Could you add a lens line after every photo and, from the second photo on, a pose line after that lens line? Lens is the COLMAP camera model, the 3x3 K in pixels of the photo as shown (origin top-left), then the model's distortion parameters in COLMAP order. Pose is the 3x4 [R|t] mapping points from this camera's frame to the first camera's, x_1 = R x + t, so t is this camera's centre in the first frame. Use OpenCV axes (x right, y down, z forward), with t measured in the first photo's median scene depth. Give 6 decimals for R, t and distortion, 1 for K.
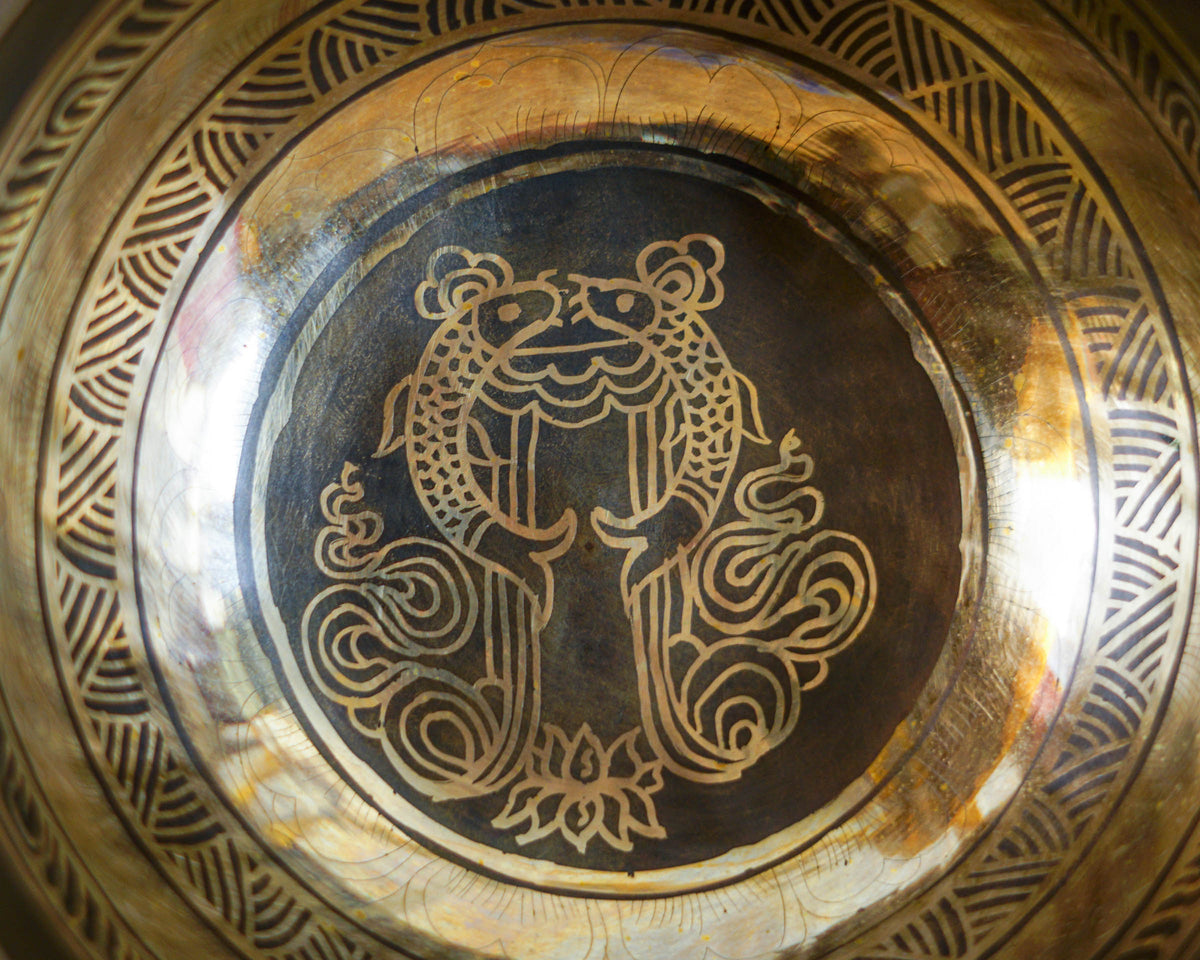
lens RADIAL K [[4330.2, 0, 600.0], [0, 4330.2, 480.0], [0, 0, 1]] dist [-0.179514, -0.005990]
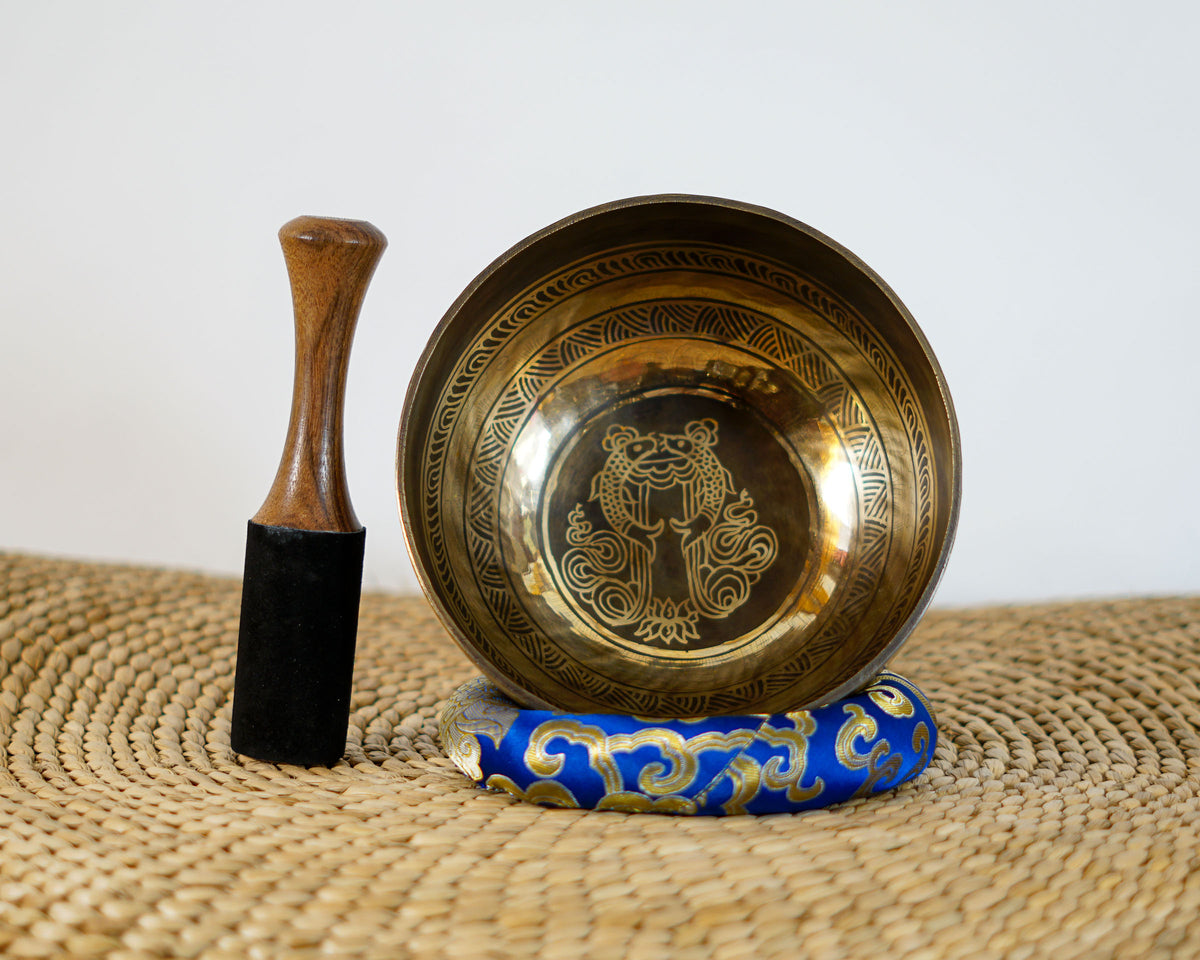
lens RADIAL K [[4330.2, 0, 600.0], [0, 4330.2, 480.0], [0, 0, 1]] dist [-0.179514, -0.005990]
pose [[0.997387, -0.031076, -0.065215, 0.130493], [0.017330, 0.979312, -0.201614, 0.522569], [0.070131, 0.199957, 0.977292, -1.622003]]
